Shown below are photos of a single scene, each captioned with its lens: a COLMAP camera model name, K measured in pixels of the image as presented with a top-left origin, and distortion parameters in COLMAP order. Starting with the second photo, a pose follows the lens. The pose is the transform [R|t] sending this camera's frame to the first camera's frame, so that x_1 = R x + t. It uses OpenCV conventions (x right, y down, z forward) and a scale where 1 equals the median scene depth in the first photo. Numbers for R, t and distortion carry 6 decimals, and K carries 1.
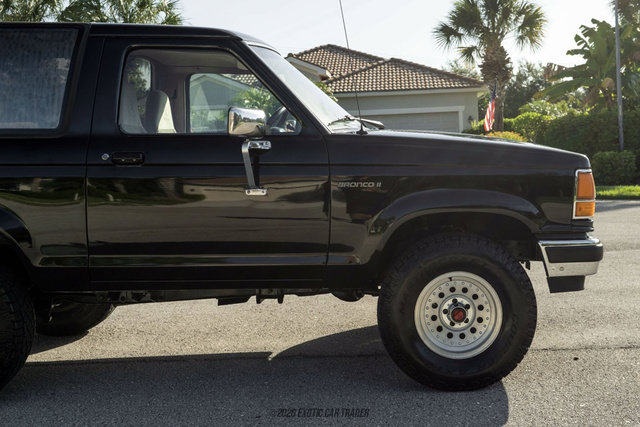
lens RADIAL K [[628.3, 0, 328.4], [0, 628.3, 215.8], [0, 0, 1]] dist [0.008982, 0.011321]
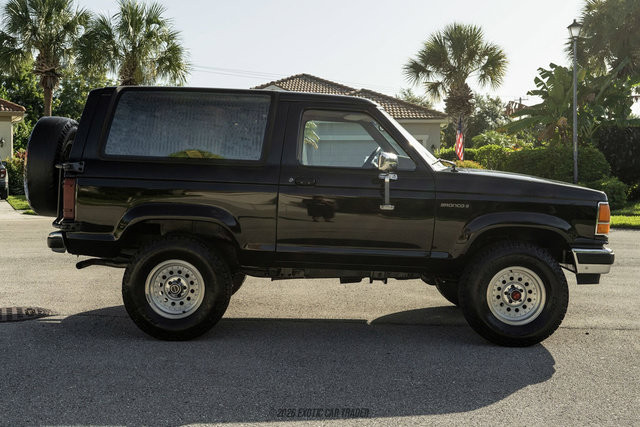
lens RADIAL K [[575.5, 0, 279.6], [0, 575.5, 212.3], [0, 0, 1]] dist [0.002037, 0.005089]
pose [[0.998560, 0.045556, -0.028324, -0.289697], [-0.046355, 0.998526, -0.028232, 0.022299], [0.026997, 0.029504, 0.999200, -0.345648]]
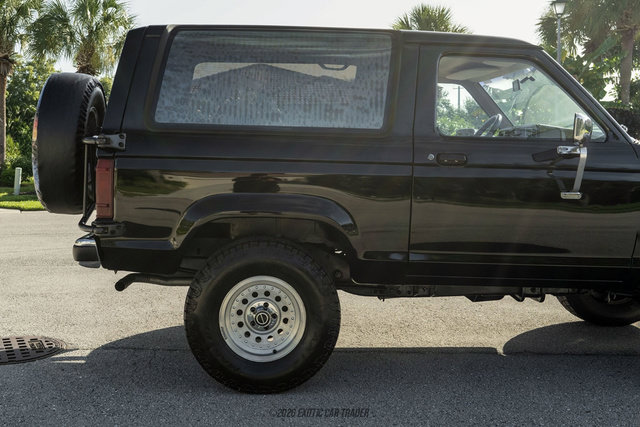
lens RADIAL K [[580.1, 0, 245.9], [0, 580.1, 215.0], [0, 0, 1]] dist [0.002610, 0.004085]
pose [[0.999383, 0.033315, -0.011146, -0.555089], [-0.033375, 0.999429, -0.005259, 0.015490], [0.010965, 0.005628, 0.999924, 0.025754]]
